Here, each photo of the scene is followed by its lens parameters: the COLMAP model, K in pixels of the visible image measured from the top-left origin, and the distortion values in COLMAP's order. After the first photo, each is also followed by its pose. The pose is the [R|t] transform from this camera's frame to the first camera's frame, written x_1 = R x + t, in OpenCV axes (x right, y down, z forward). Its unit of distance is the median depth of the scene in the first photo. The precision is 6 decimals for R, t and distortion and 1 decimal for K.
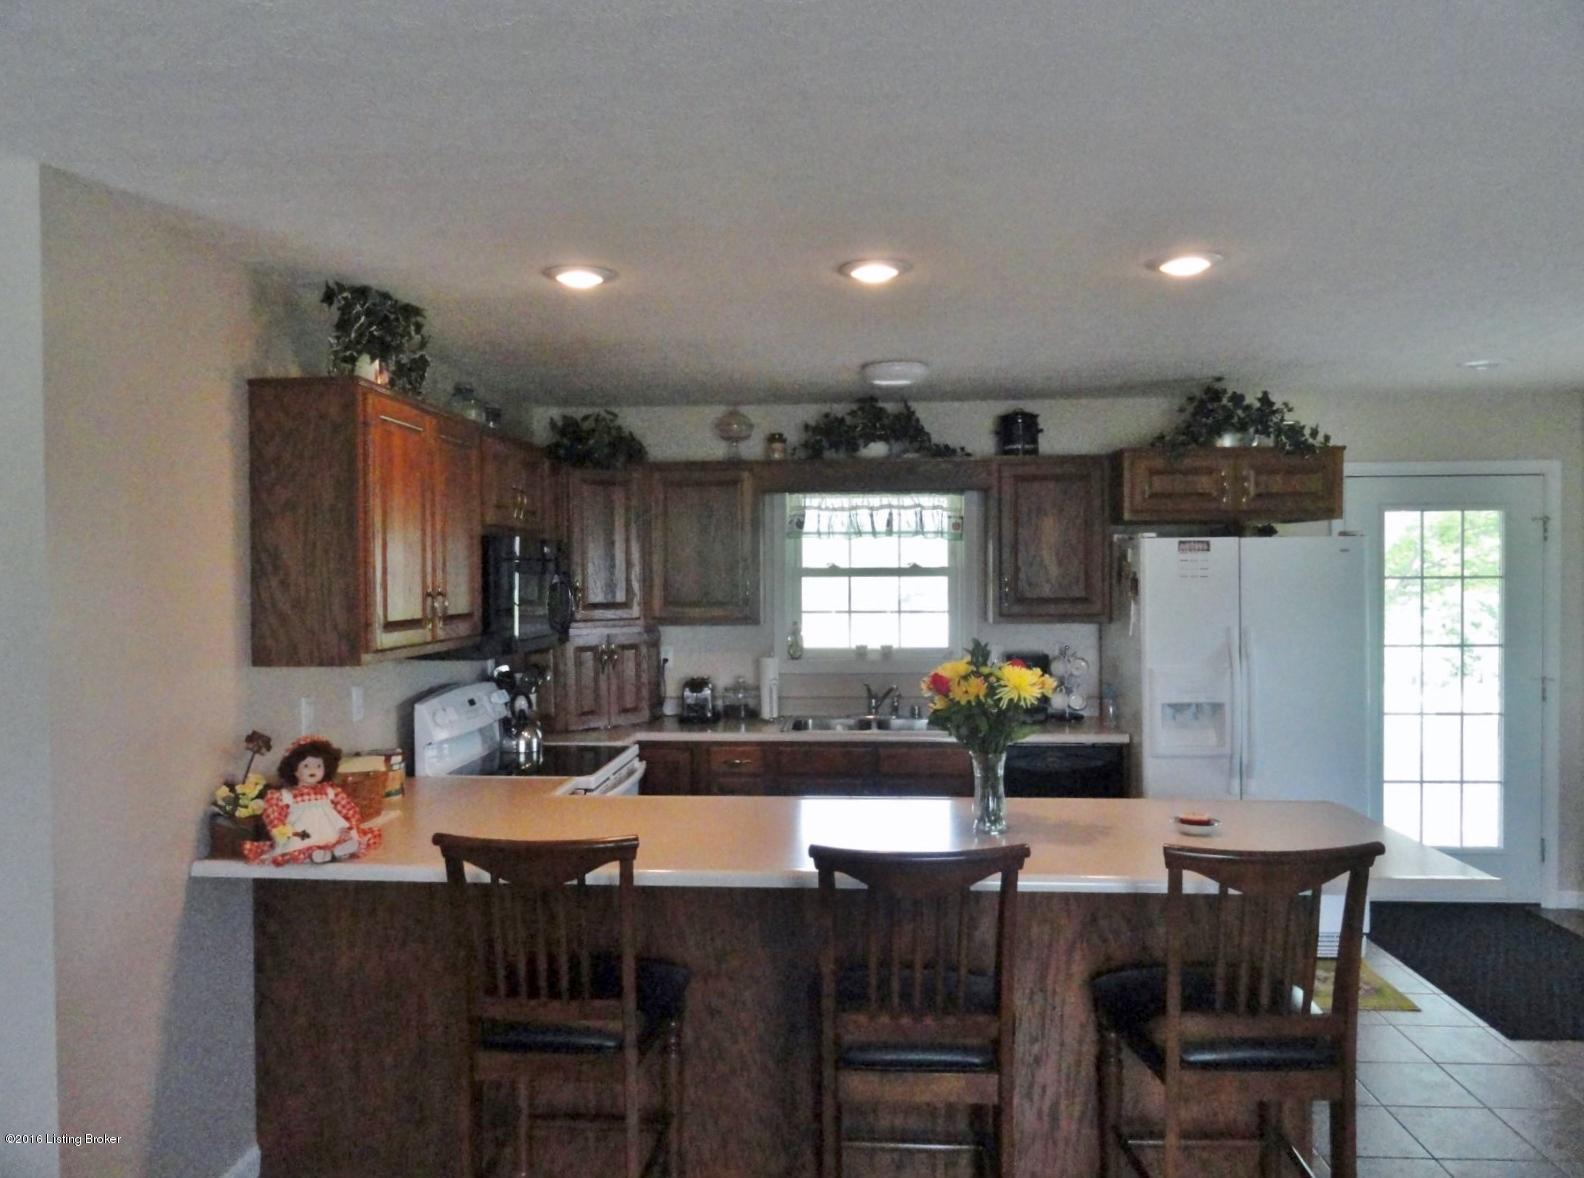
lens RADIAL K [[1121.3, 0, 789.8], [0, 1121.3, 591.7], [0, 0, 1]] dist [0.000636, 0.008973]
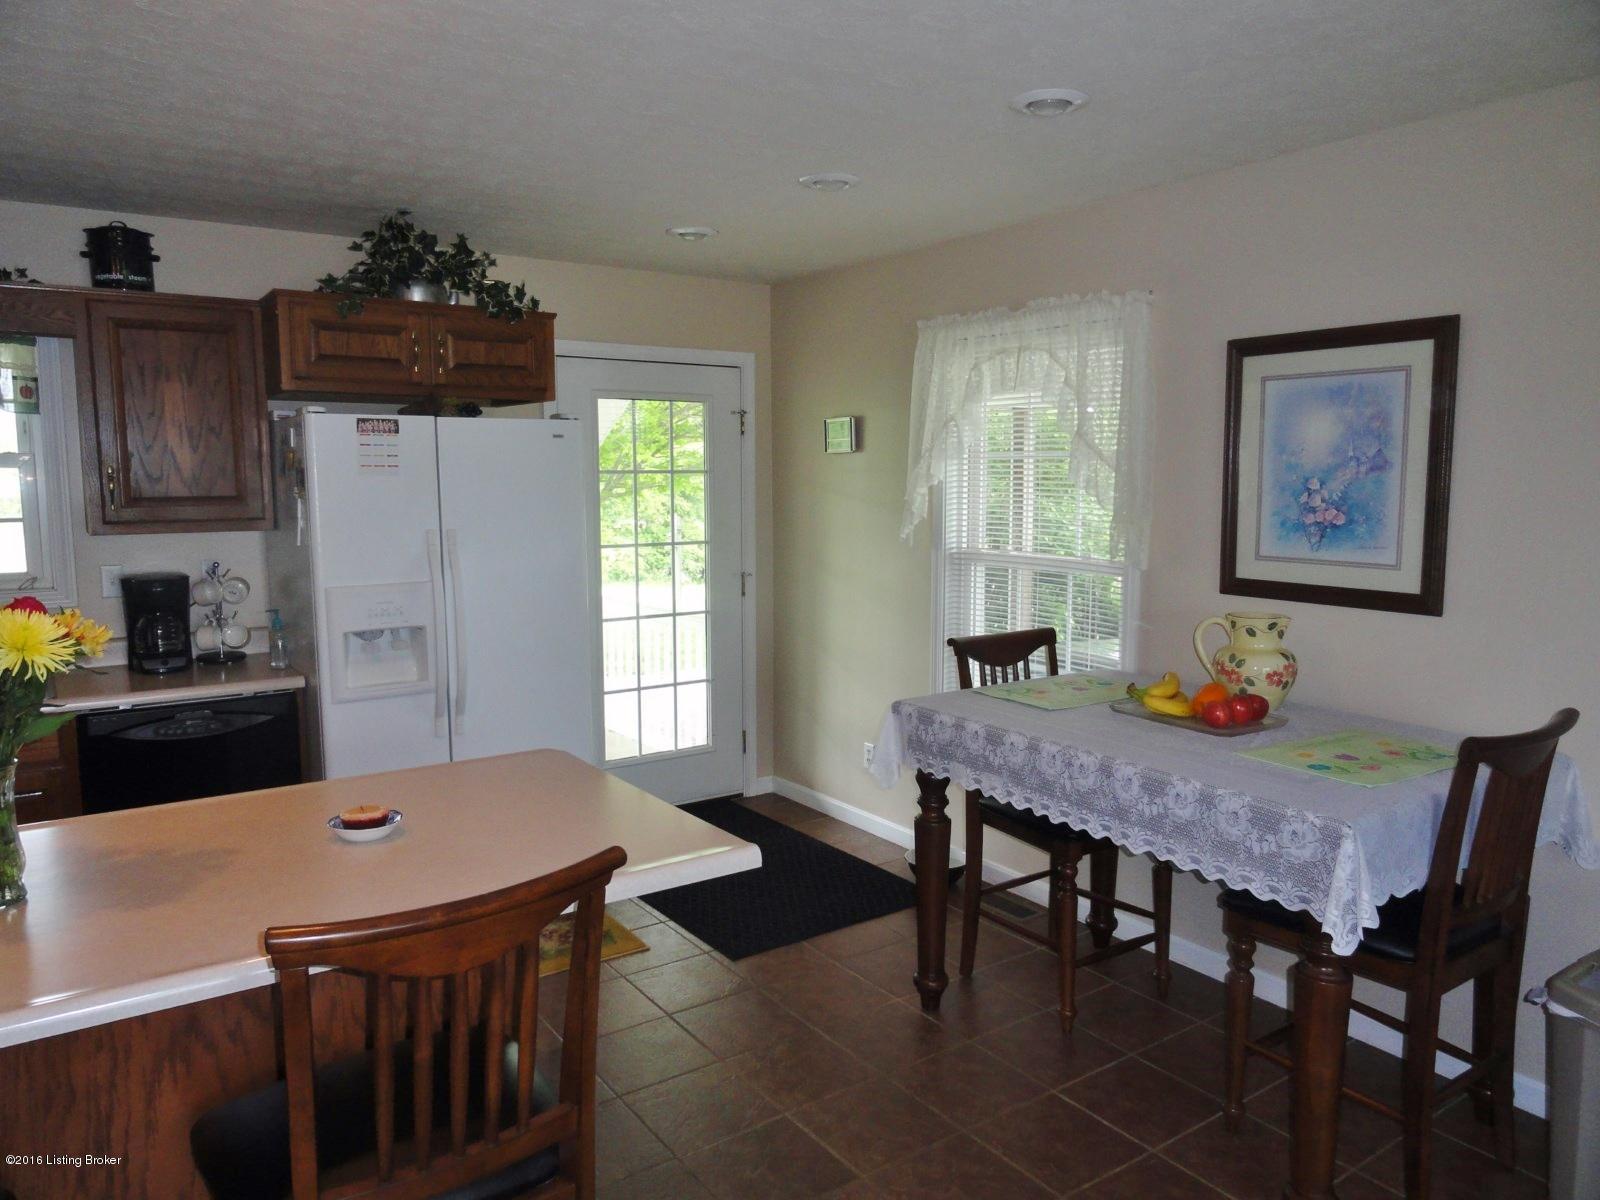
lens RADIAL K [[1132.7, 0, 800.5], [0, 1132.7, 598.4], [0, 0, 1]] dist [0.000636, 0.008973]
pose [[0.784983, -0.063997, 0.616203, 0.097096], [0.009428, 0.995769, 0.091408, 0.008104], [-0.619446, -0.065944, 0.782265, 0.196606]]
